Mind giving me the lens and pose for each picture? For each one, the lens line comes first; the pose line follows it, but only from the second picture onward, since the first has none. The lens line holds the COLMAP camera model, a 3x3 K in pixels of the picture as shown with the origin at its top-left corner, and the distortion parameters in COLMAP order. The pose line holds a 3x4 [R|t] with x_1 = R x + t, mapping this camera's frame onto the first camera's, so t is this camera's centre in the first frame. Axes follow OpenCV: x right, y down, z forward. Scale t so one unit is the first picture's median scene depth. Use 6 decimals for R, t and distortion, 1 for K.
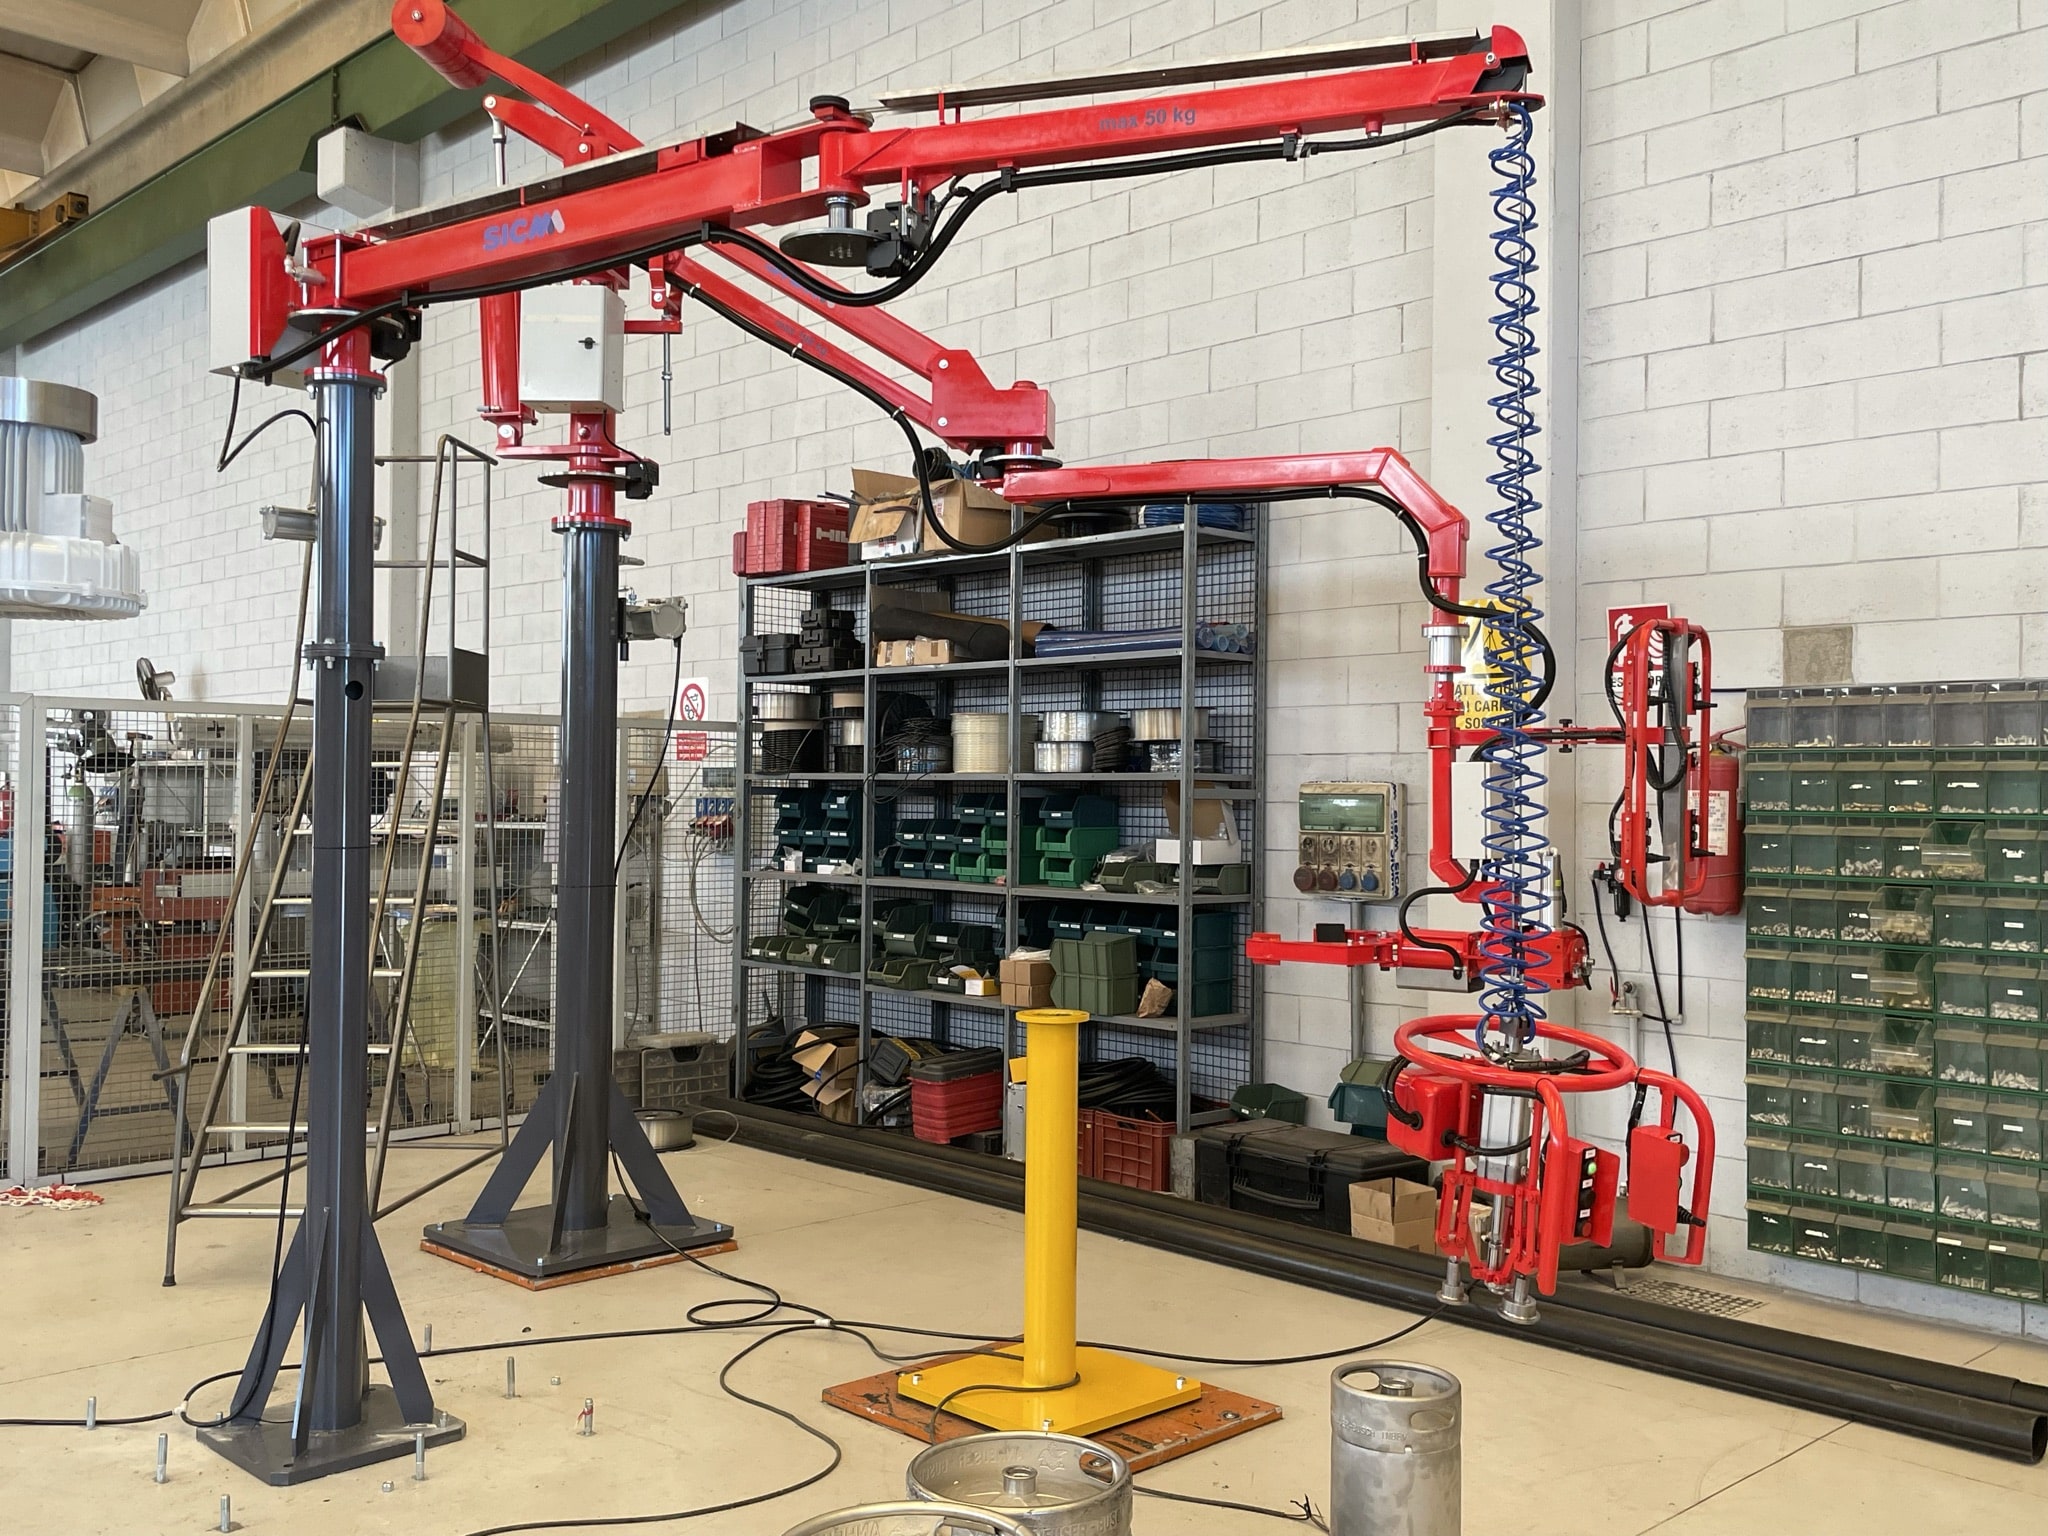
lens RADIAL K [[1879.5, 0, 1035.8], [0, 1879.5, 757.2], [0, 0, 1]] dist [0.095766, -0.135726]
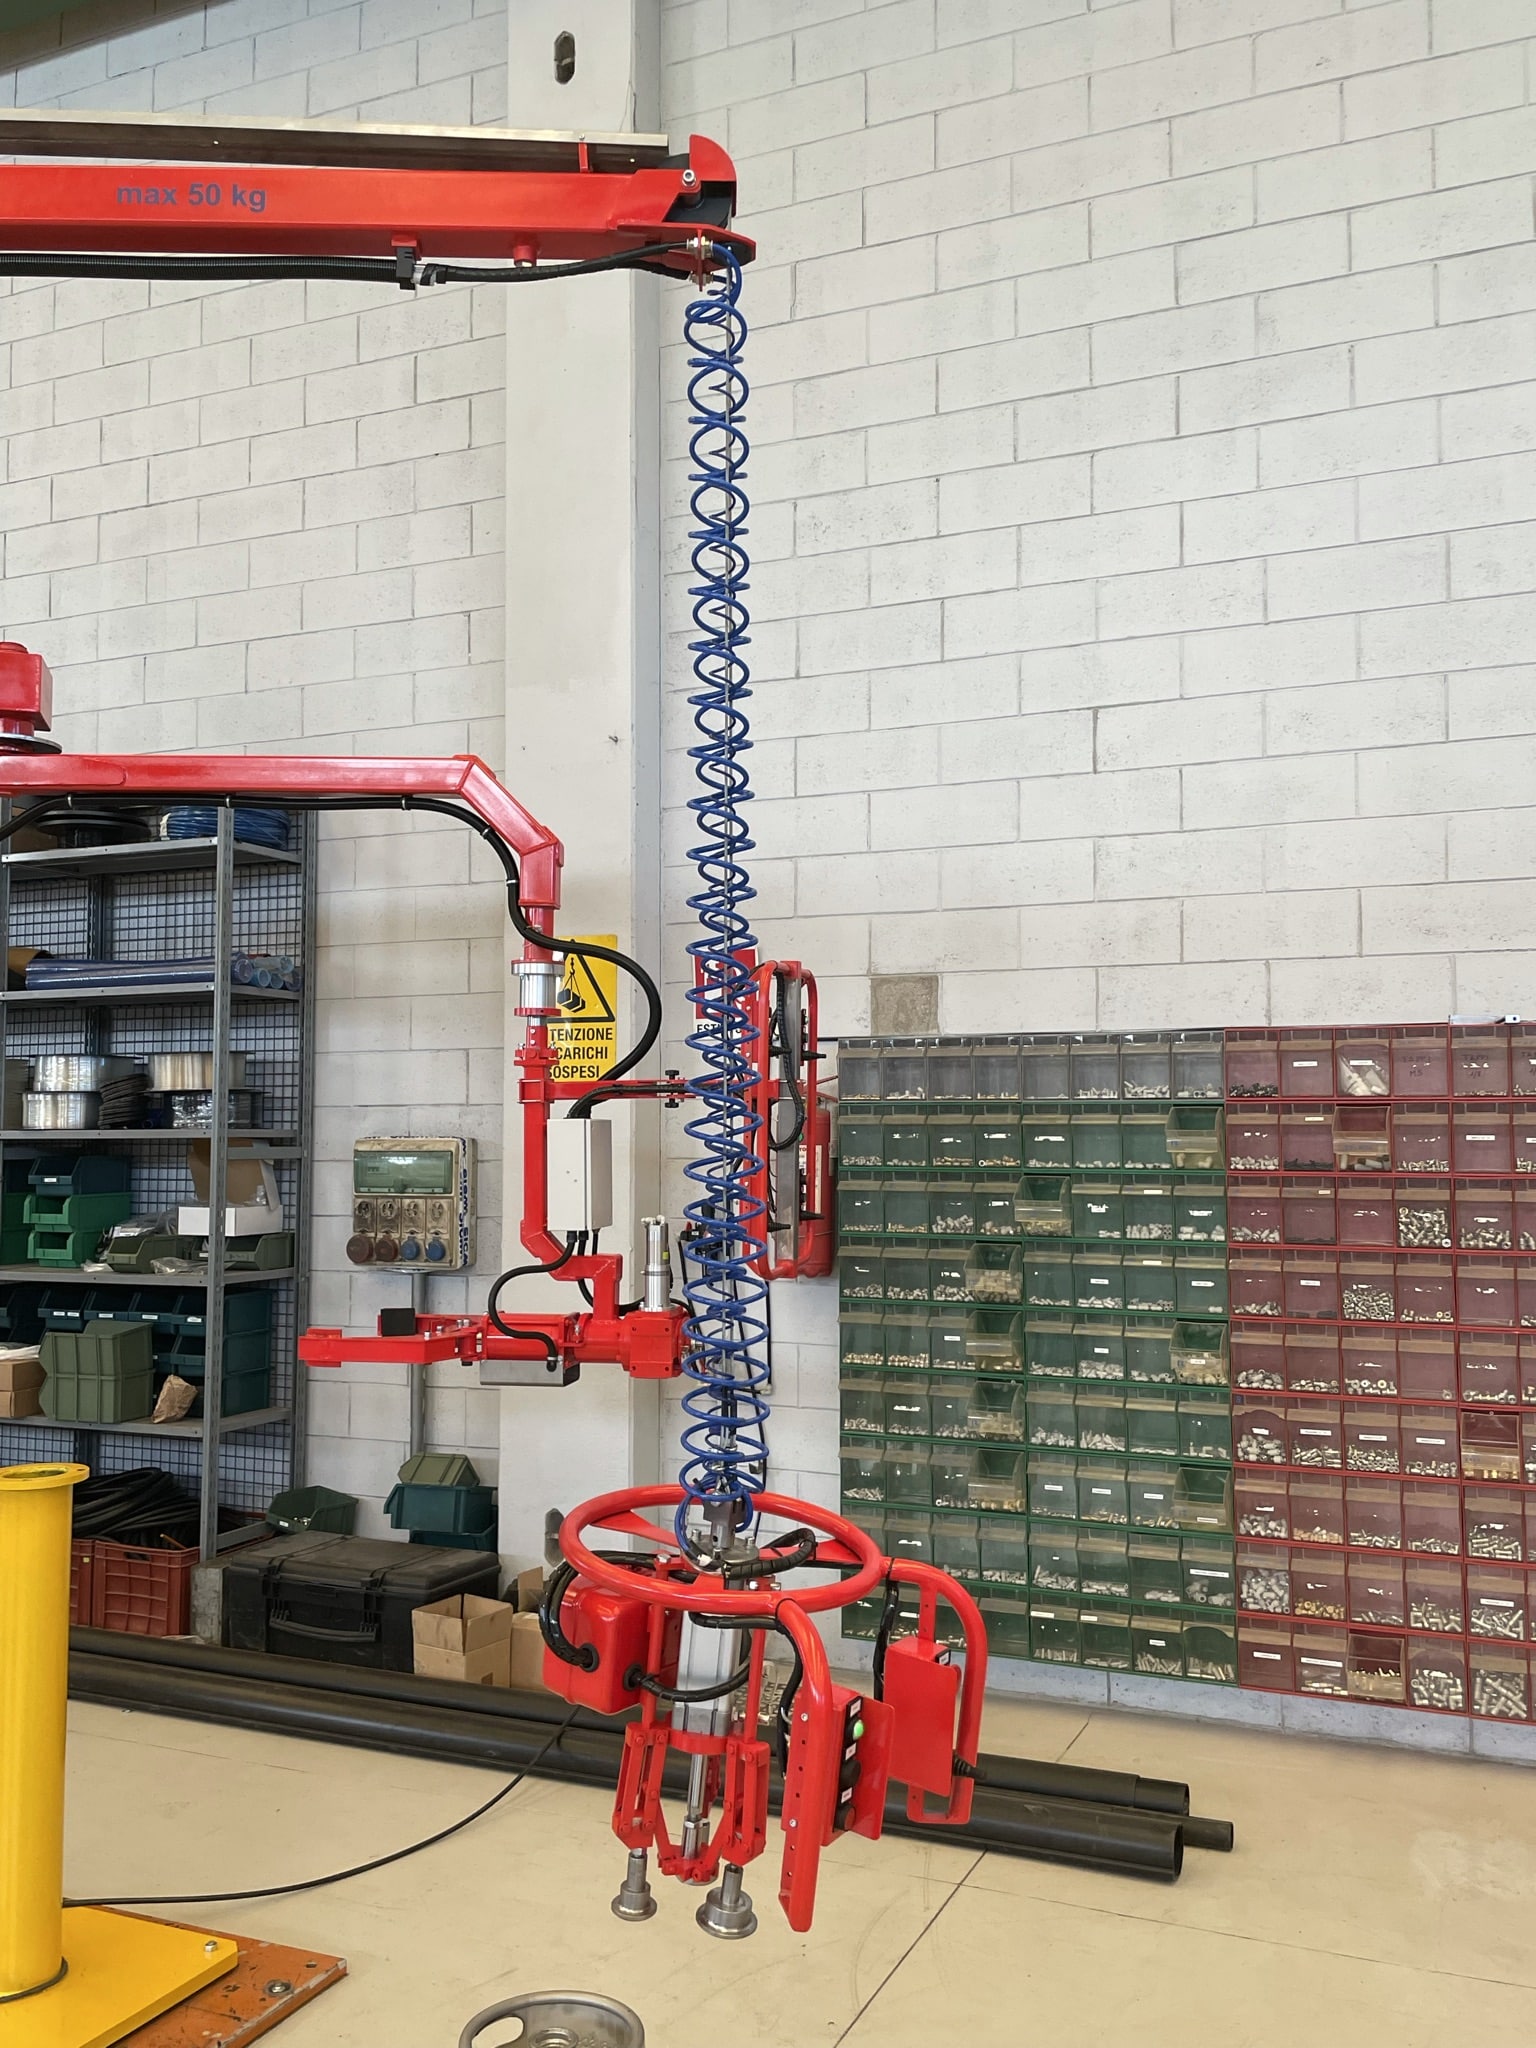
lens RADIAL K [[1769.1, 0, 770.8], [0, 1769.1, 1028.8], [0, 0, 1]] dist [0.095112, -0.135168]
pose [[0.925063, 0.011470, 0.379642, 0.005224], [0.002651, 0.999325, -0.036654, -0.007861], [-0.379806, 0.034914, 0.924407, 0.183323]]
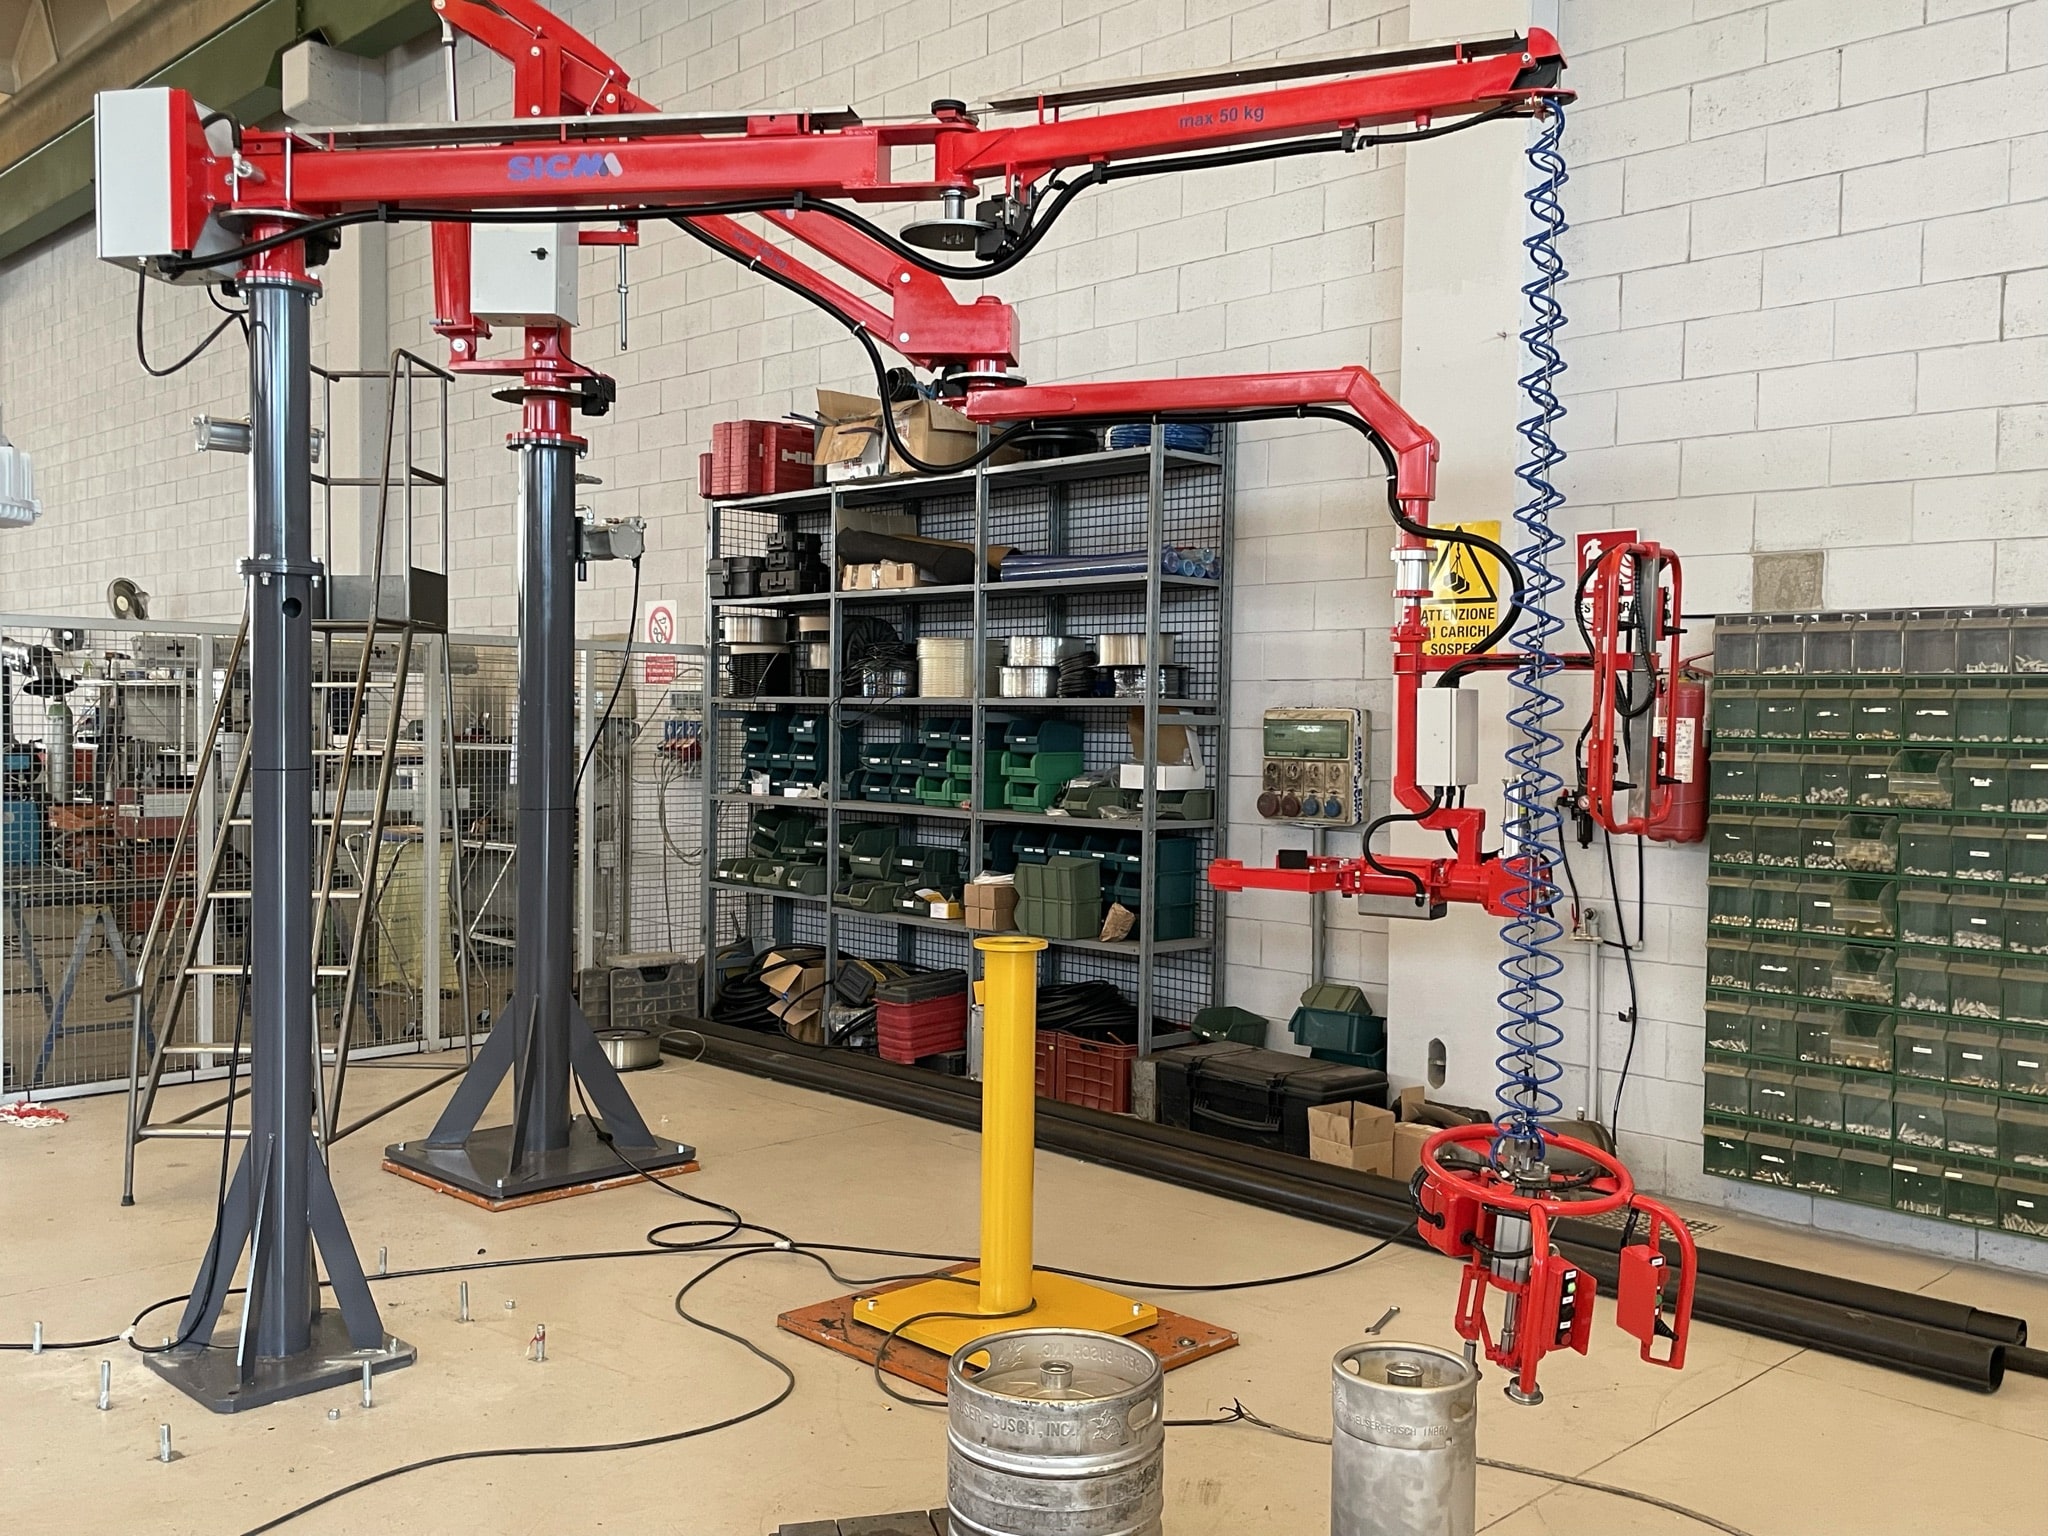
lens RADIAL K [[1821.0, 0, 1024.0], [0, 1821.0, 768.0], [0, 0, 1]] dist [0.092959, -0.131605]
pose [[0.999958, 0.004595, 0.007917, 0.006039], [-0.004957, 0.998912, 0.046366, 0.000905], [-0.007695, -0.046404, 0.998893, 0.038290]]
